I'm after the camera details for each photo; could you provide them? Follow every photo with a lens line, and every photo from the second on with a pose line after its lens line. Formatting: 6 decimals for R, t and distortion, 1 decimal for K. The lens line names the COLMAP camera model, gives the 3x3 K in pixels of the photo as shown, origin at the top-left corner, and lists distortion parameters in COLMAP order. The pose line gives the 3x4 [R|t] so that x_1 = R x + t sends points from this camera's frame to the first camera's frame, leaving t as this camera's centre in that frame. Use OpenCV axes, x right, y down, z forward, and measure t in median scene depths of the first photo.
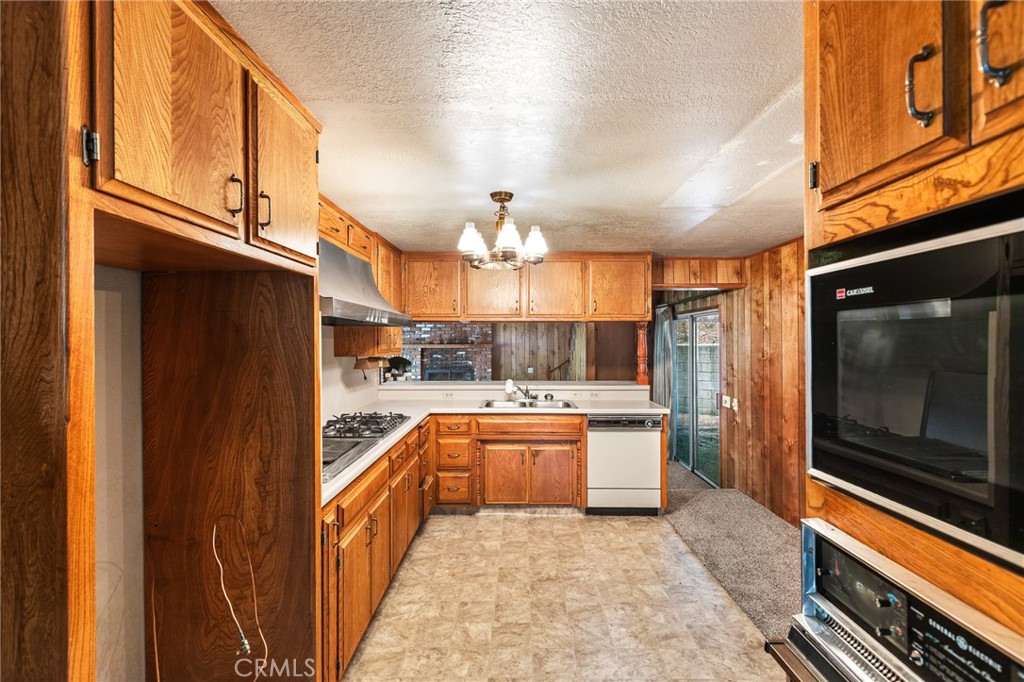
lens RADIAL K [[464.5, 0, 517.3], [0, 464.5, 341.4], [0, 0, 1]] dist [0.003172, -0.001827]
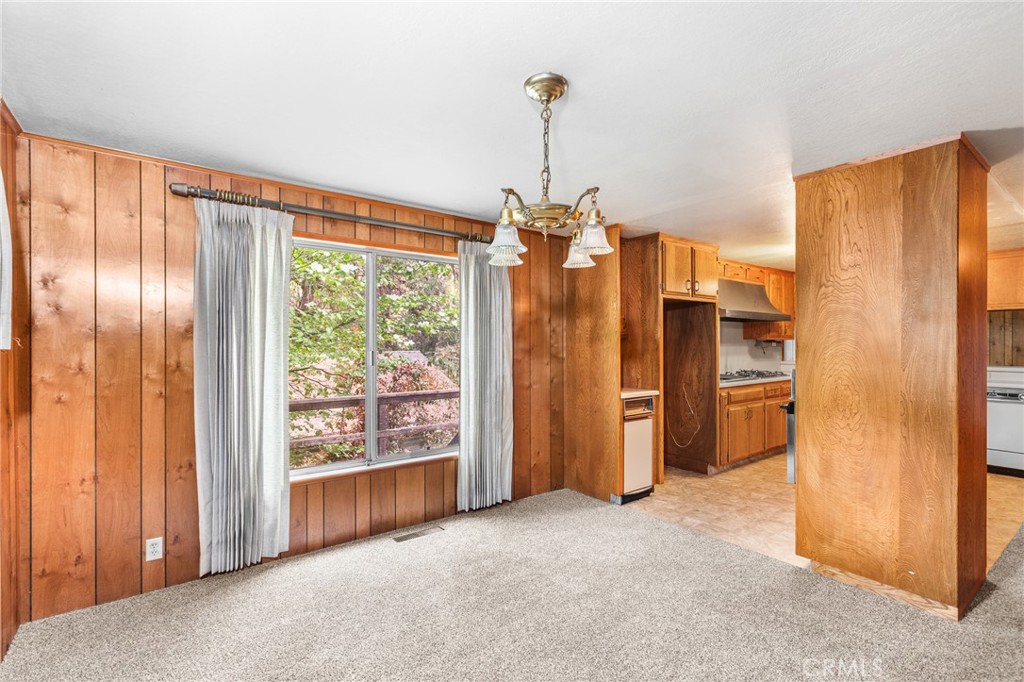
lens RADIAL K [[464.5, 0, 511.2], [0, 464.5, 340.5], [0, 0, 1]] dist [0.003172, -0.001827]
pose [[0.594851, -0.002150, -0.803833, 0.449268], [-0.004035, 0.999976, -0.005660, 0.045345], [0.803826, 0.006610, 0.594828, -0.688167]]
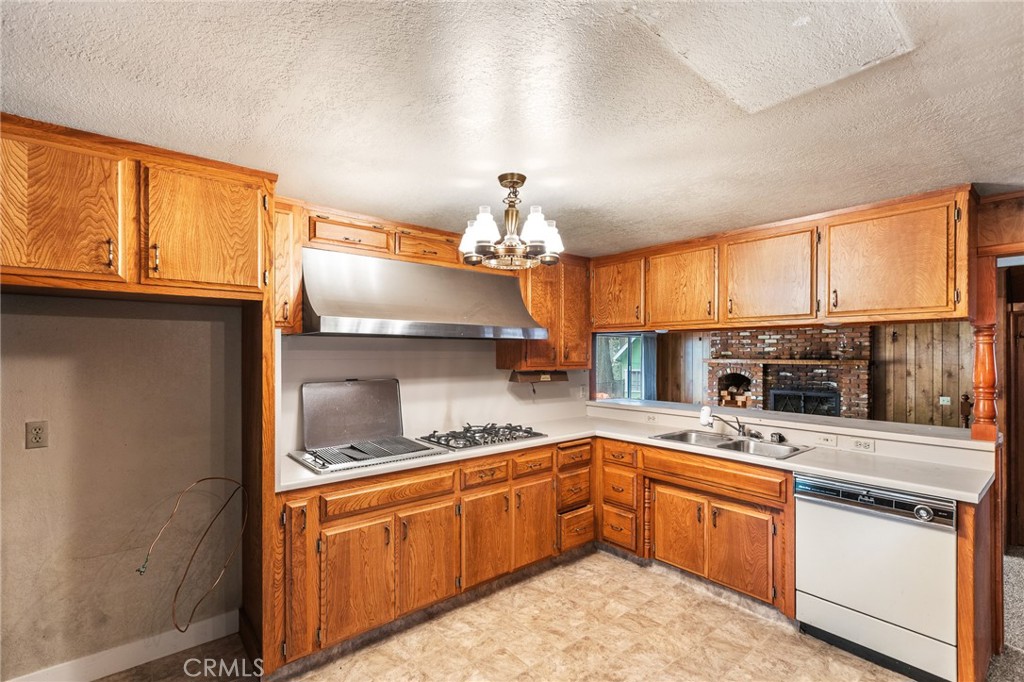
lens RADIAL K [[464.5, 0, 518.0], [0, 464.5, 354.9], [0, 0, 1]] dist [0.003172, -0.001827]
pose [[0.643284, 0.004458, -0.765615, 0.390654], [-0.005430, 0.999984, 0.001260, -0.000716], [0.765608, 0.003347, 0.643298, 0.304830]]
